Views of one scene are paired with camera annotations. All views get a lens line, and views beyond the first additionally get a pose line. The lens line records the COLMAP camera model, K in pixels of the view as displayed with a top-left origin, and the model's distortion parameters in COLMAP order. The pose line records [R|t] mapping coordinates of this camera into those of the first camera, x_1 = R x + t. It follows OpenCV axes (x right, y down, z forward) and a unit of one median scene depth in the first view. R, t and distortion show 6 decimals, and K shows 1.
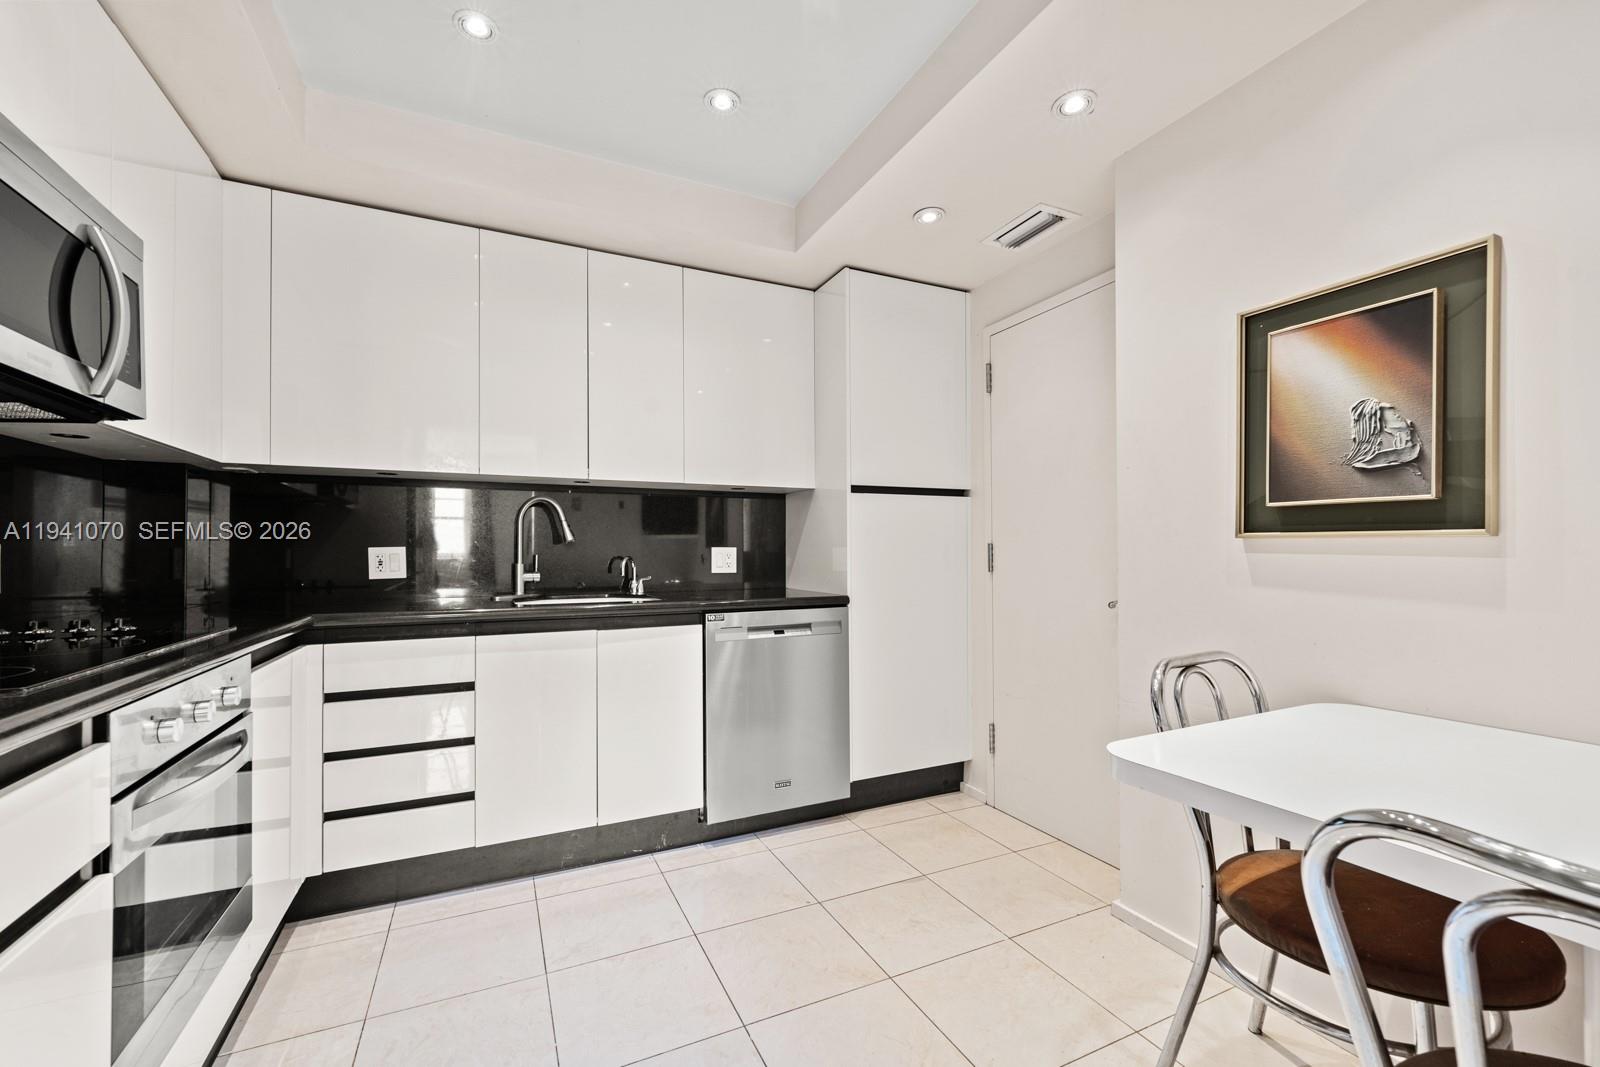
lens RADIAL K [[648.2, 0, 794.5], [0, 648.2, 540.9], [0, 0, 1]] dist [-0.001353, -0.000315]
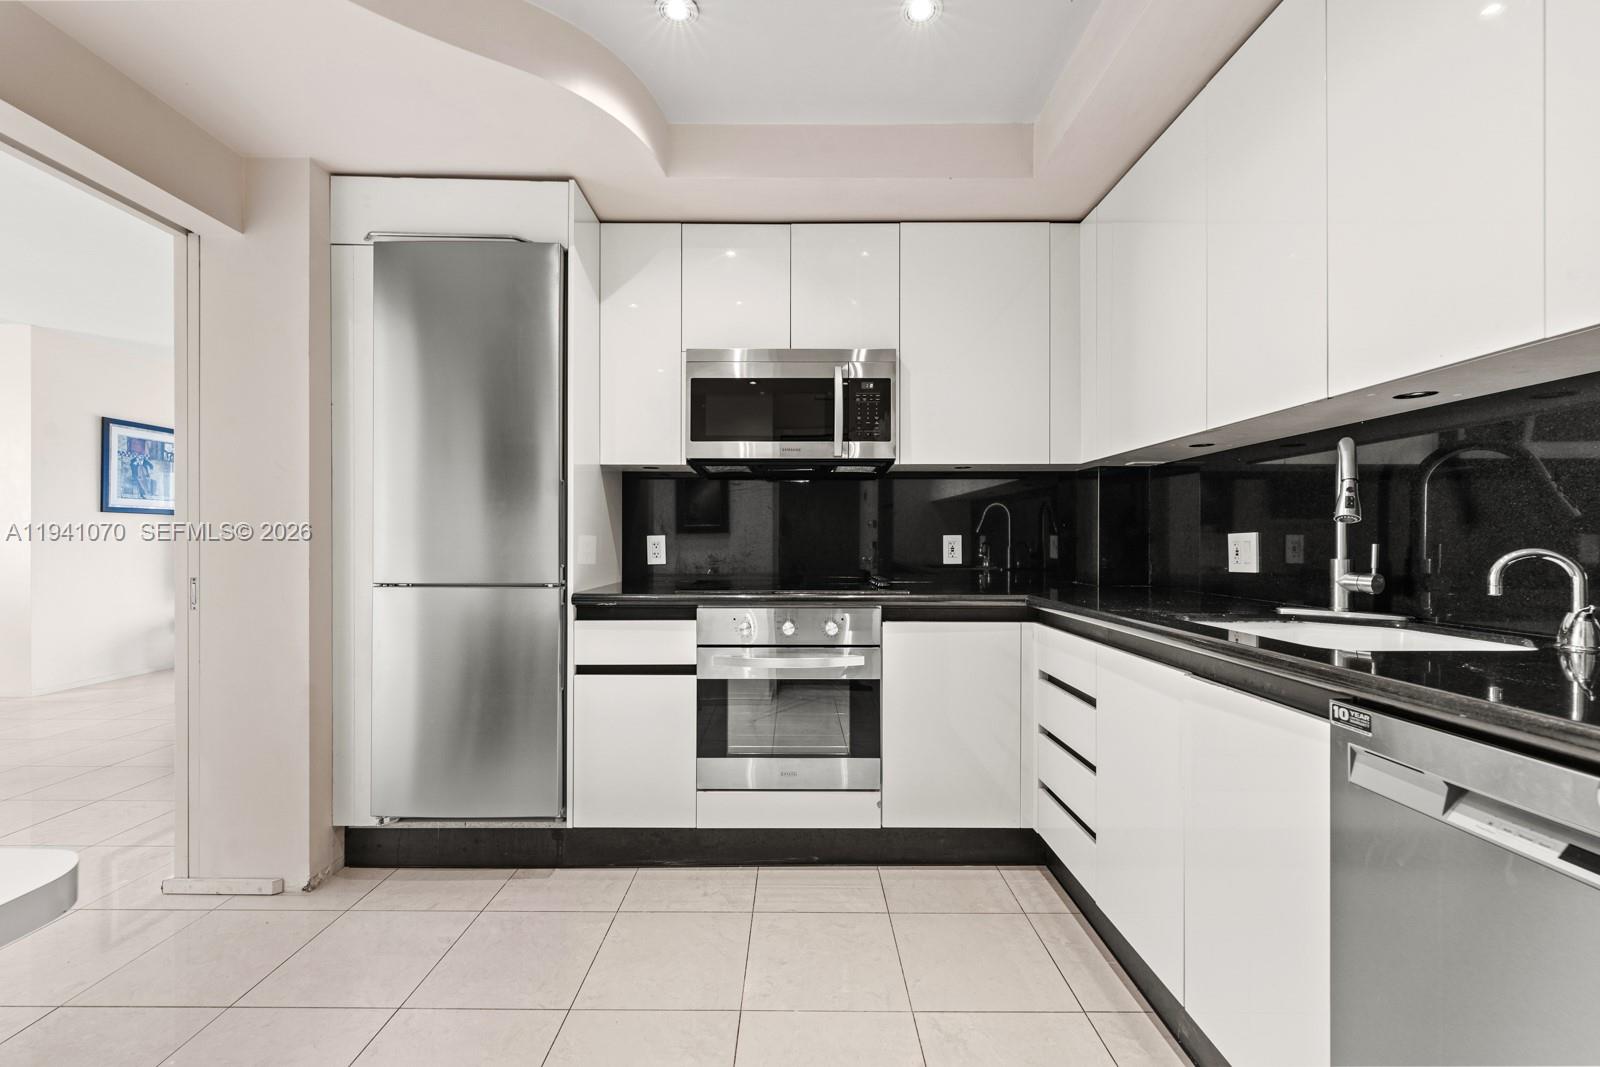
lens RADIAL K [[648.2, 0, 794.5], [0, 648.2, 540.9], [0, 0, 1]] dist [-0.001353, -0.000315]
pose [[-0.423558, 0.002661, -0.905865, 0.335591], [0.018516, 0.999812, -0.005721, 0.014021], [0.905680, -0.019196, -0.423528, 0.844883]]
